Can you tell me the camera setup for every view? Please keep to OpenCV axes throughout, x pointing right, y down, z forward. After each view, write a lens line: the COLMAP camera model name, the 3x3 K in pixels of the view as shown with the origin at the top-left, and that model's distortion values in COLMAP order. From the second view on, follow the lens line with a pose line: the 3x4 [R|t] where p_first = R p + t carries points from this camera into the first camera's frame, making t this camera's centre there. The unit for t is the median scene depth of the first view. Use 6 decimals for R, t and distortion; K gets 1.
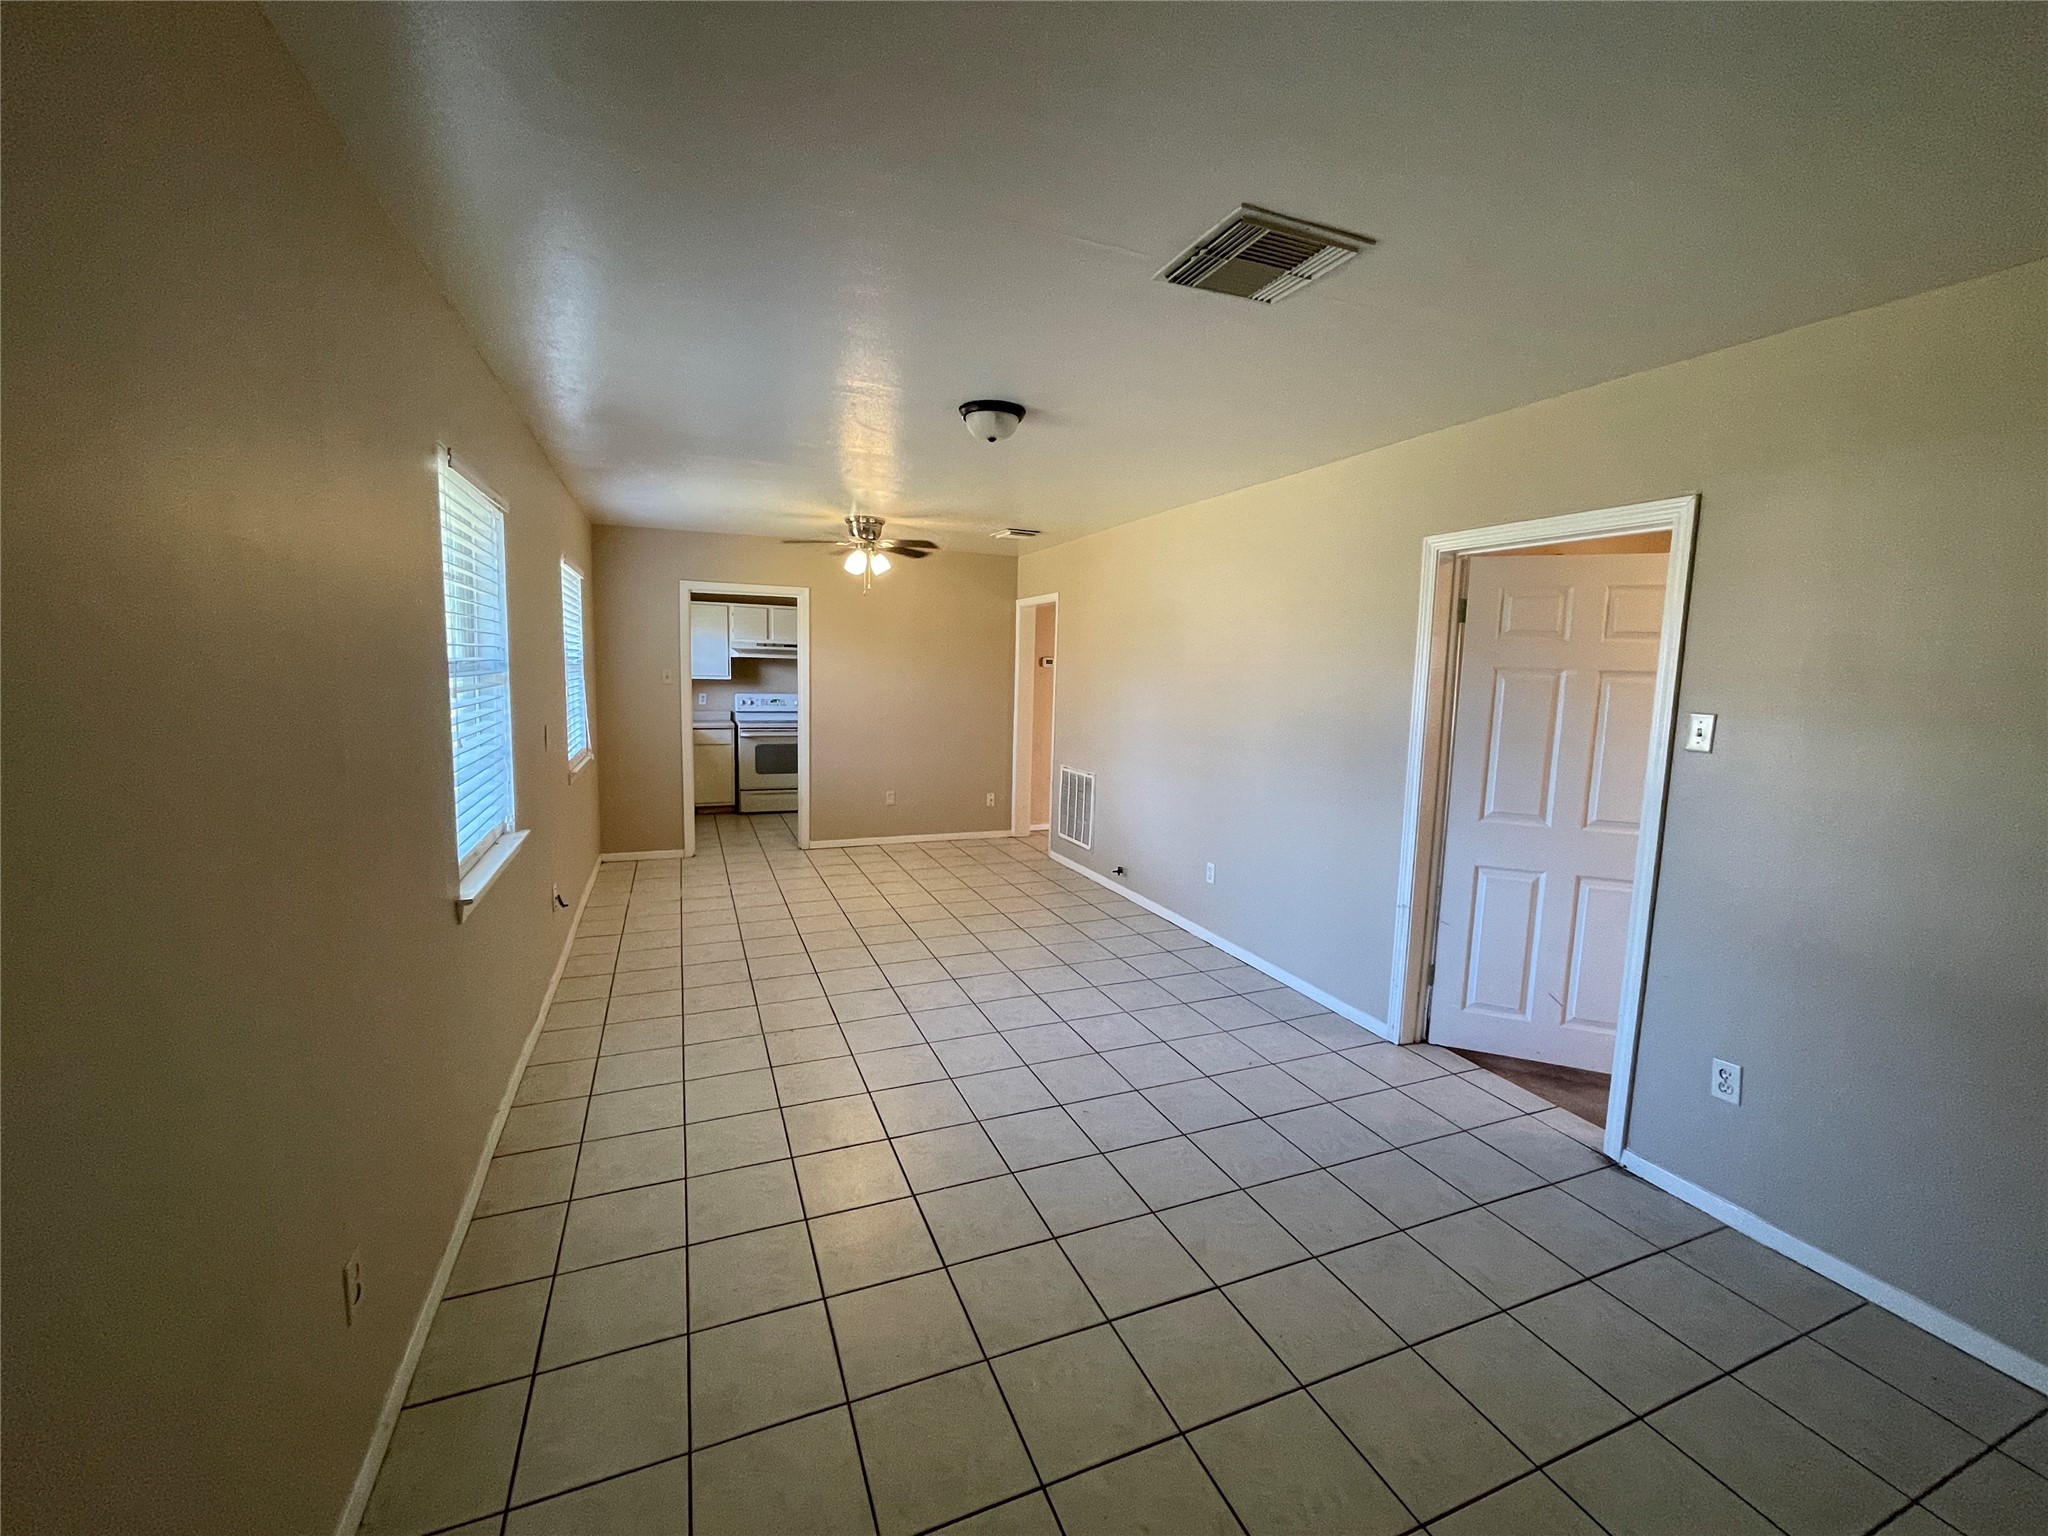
lens RADIAL K [[833.8, 0, 1012.1], [0, 833.8, 764.4], [0, 0, 1]] dist [-0.001200, -0.000254]
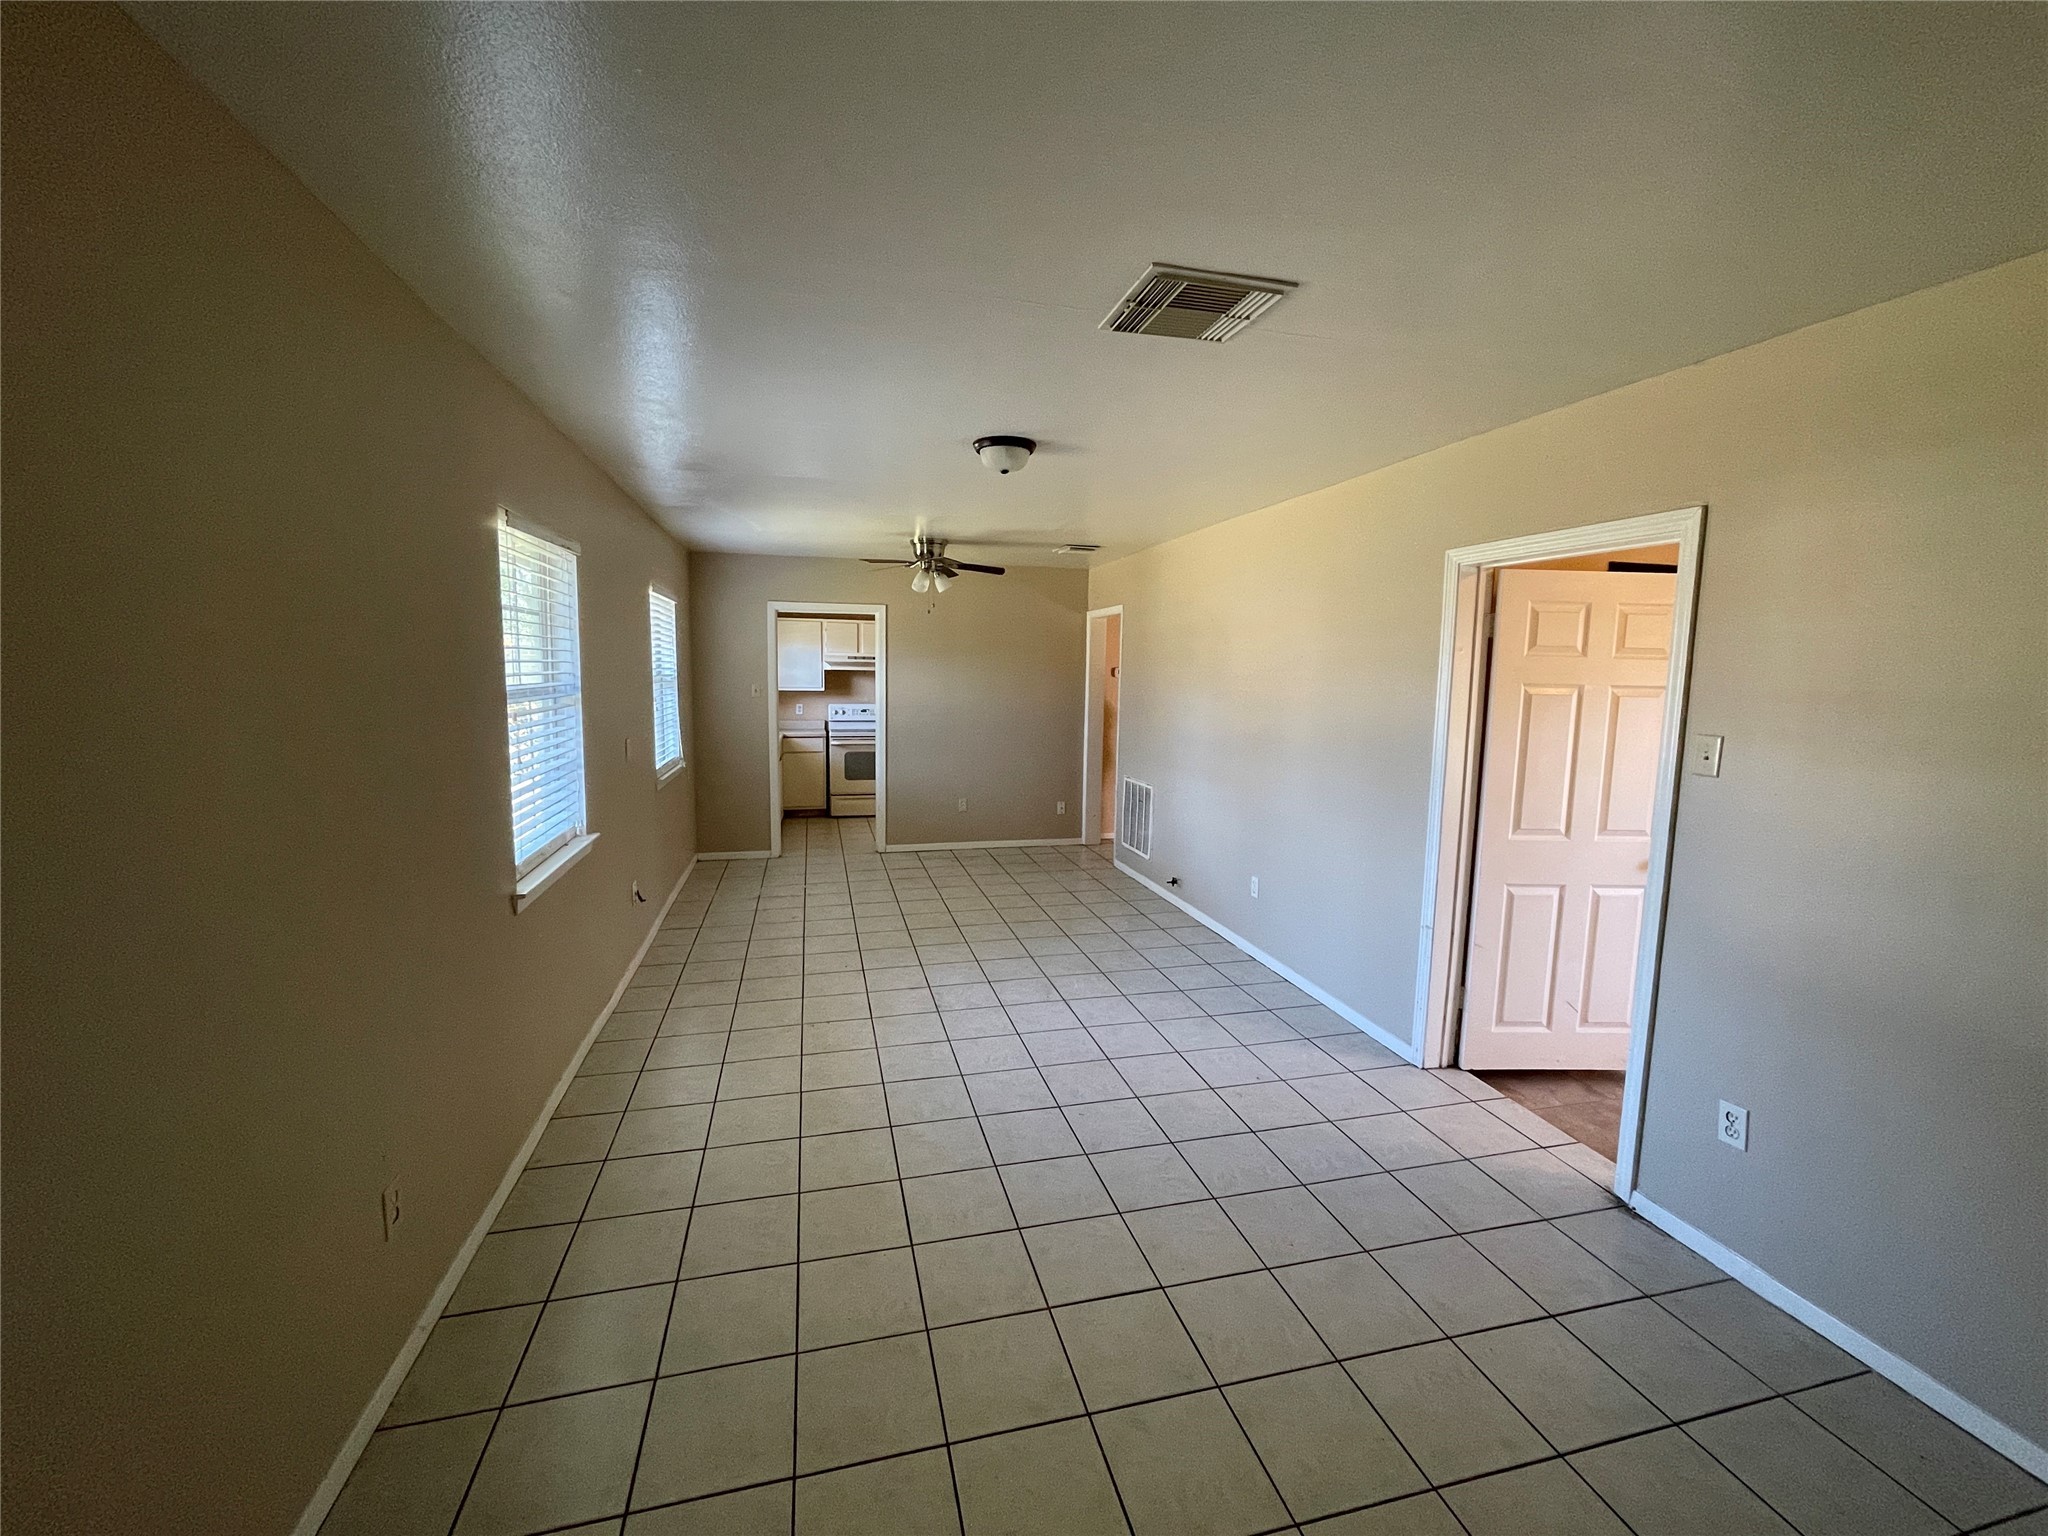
lens RADIAL K [[833.8, 0, 1012.1], [0, 833.8, 764.4], [0, 0, 1]] dist [-0.001200, -0.000254]
pose [[0.989675, 0.006915, -0.143160, 0.123775], [-0.007573, 0.999963, -0.004052, -0.012781], [0.143127, 0.005095, 0.989691, -0.037406]]
